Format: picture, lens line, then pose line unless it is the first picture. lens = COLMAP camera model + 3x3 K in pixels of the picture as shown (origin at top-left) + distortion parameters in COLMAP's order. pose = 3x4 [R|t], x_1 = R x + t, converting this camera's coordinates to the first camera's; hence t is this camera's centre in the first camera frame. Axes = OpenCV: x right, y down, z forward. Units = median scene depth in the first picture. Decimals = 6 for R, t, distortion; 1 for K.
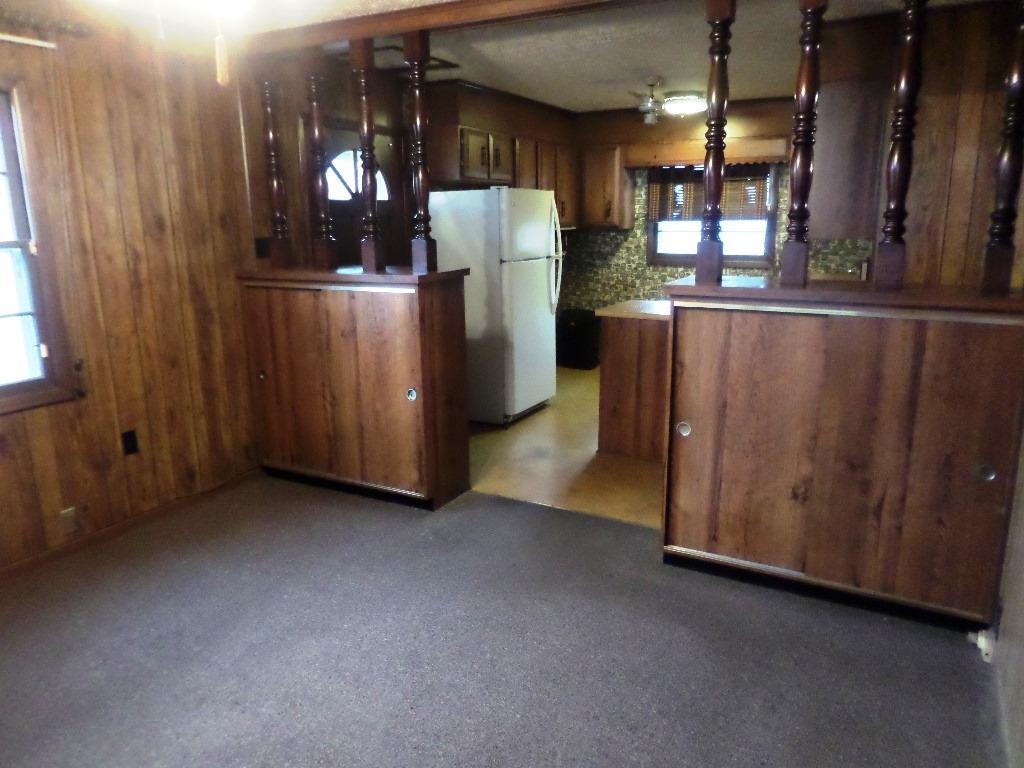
lens RADIAL K [[720.3, 0, 514.6], [0, 720.3, 379.8], [0, 0, 1]] dist [-0.023446, 0.008215]
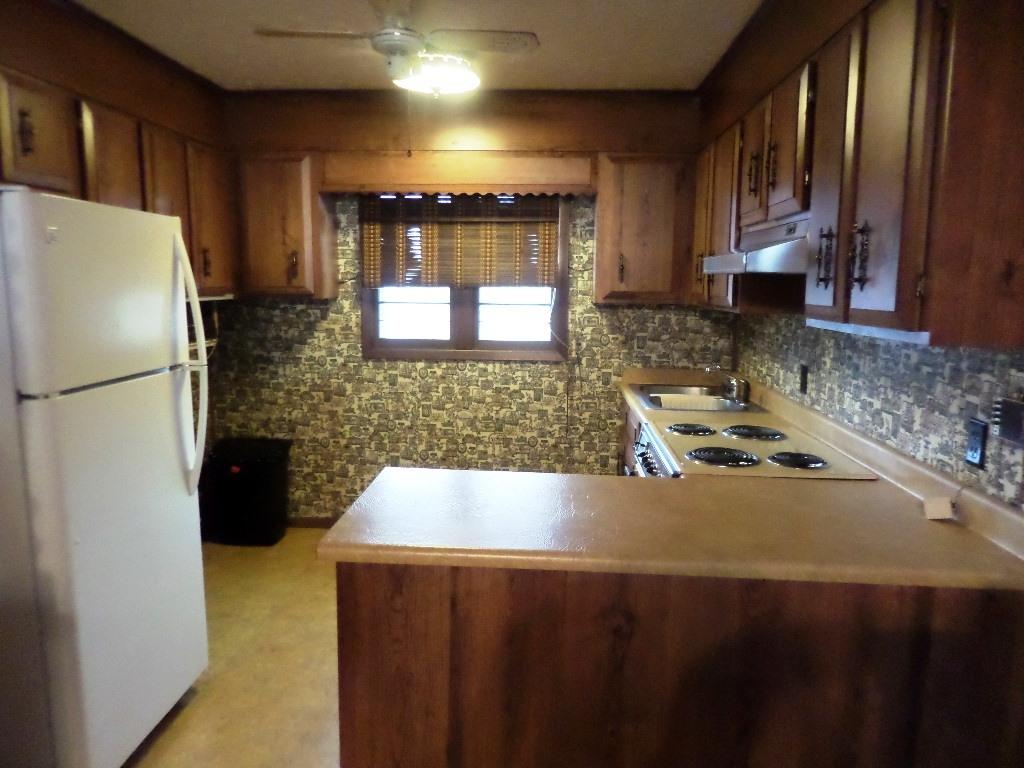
lens RADIAL K [[720.3, 0, 514.6], [0, 720.3, 379.8], [0, 0, 1]] dist [-0.023446, 0.008215]
pose [[0.894854, -0.042541, 0.444327, 0.031591], [0.080126, 0.994588, -0.066145, -0.095714], [-0.439108, 0.094792, 0.893419, 0.427289]]
